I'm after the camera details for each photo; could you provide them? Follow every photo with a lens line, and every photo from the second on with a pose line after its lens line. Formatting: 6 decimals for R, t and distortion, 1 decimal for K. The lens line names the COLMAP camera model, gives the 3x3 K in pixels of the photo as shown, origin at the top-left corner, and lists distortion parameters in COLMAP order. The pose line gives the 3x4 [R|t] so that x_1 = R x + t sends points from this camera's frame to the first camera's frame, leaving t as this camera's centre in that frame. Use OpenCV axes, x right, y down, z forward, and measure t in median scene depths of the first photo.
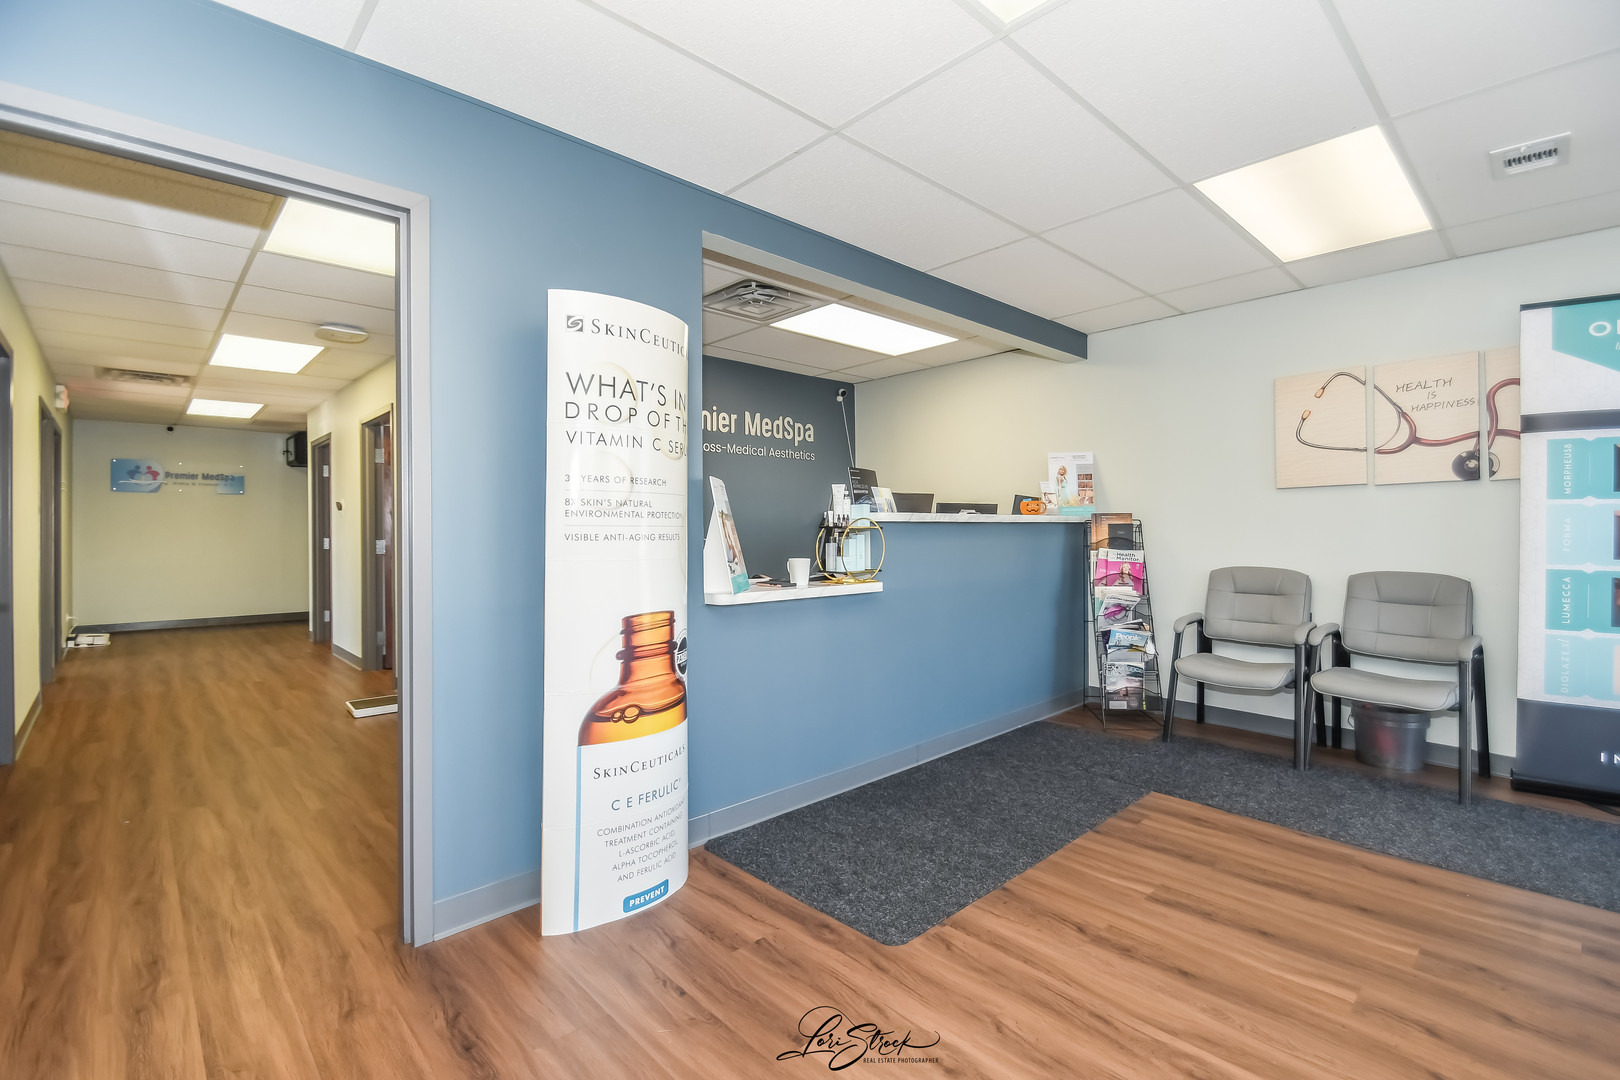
lens RADIAL K [[719.4, 0, 817.8], [0, 719.4, 546.2], [0, 0, 1]] dist [0.001779, -0.007872]
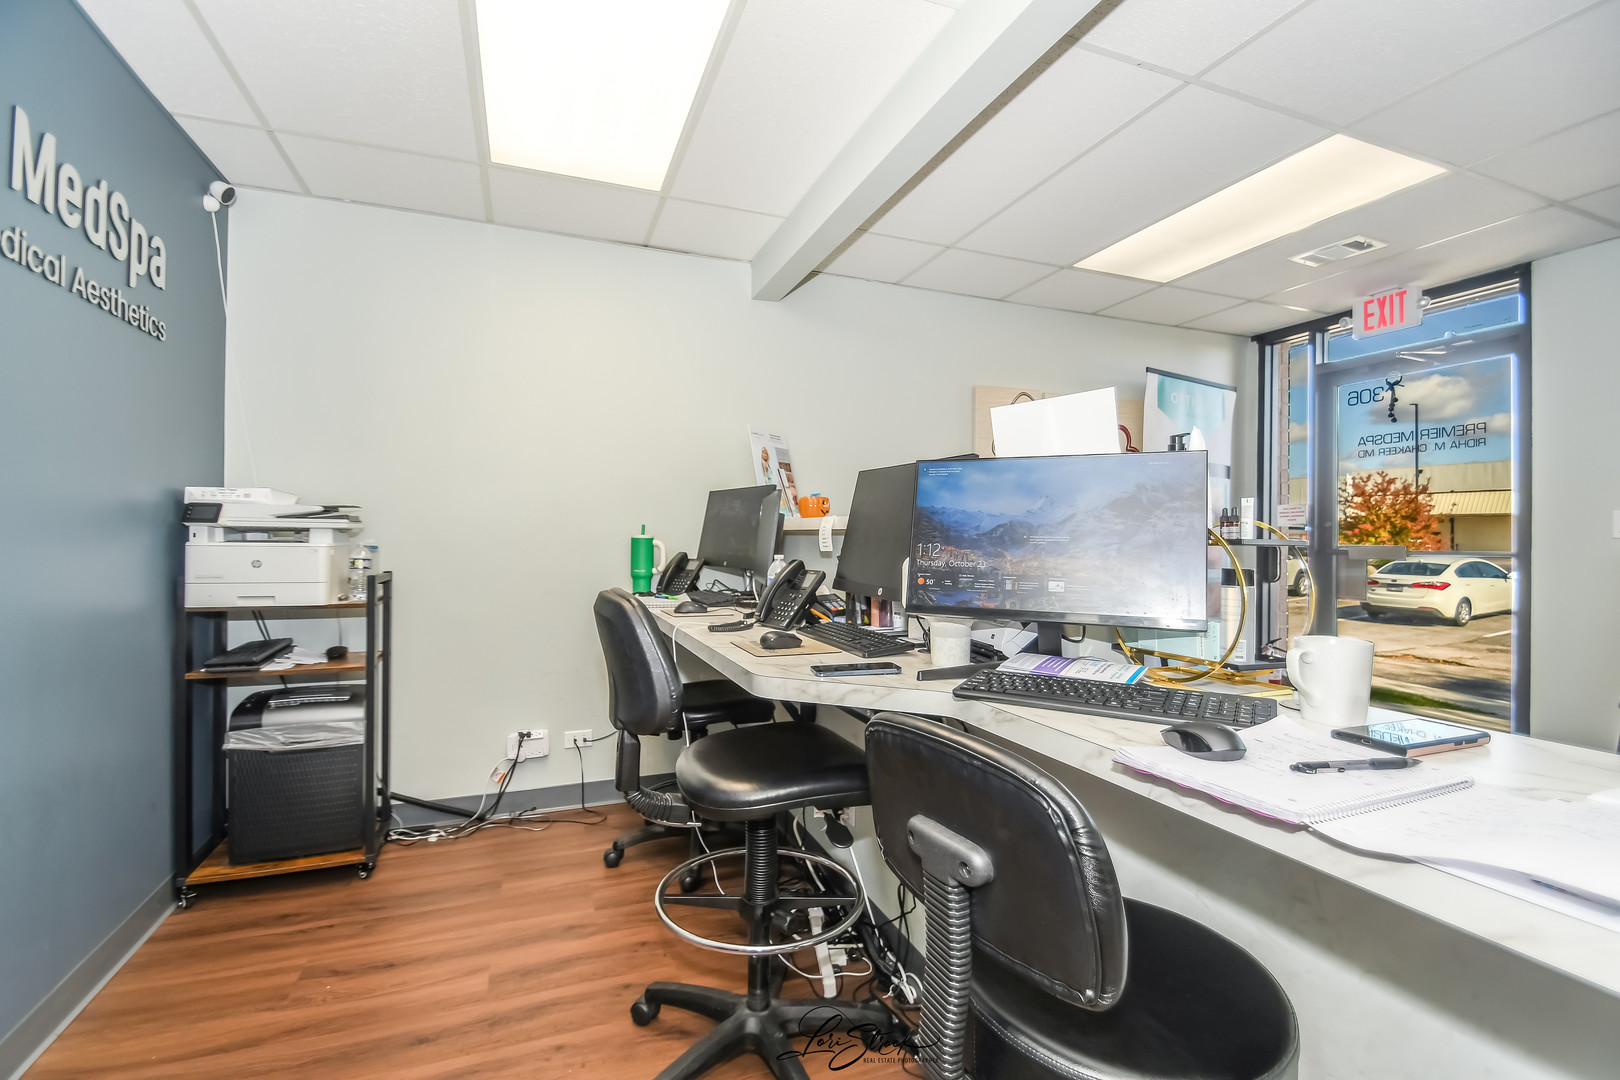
lens RADIAL K [[719.4, 0, 817.8], [0, 719.4, 546.2], [0, 0, 1]] dist [0.001779, -0.007872]
pose [[0.378955, 0.000484, 0.925415, -0.387914], [0.009074, 0.999950, -0.004238, -0.020821], [-0.925371, 0.010003, 0.378931, 1.006707]]
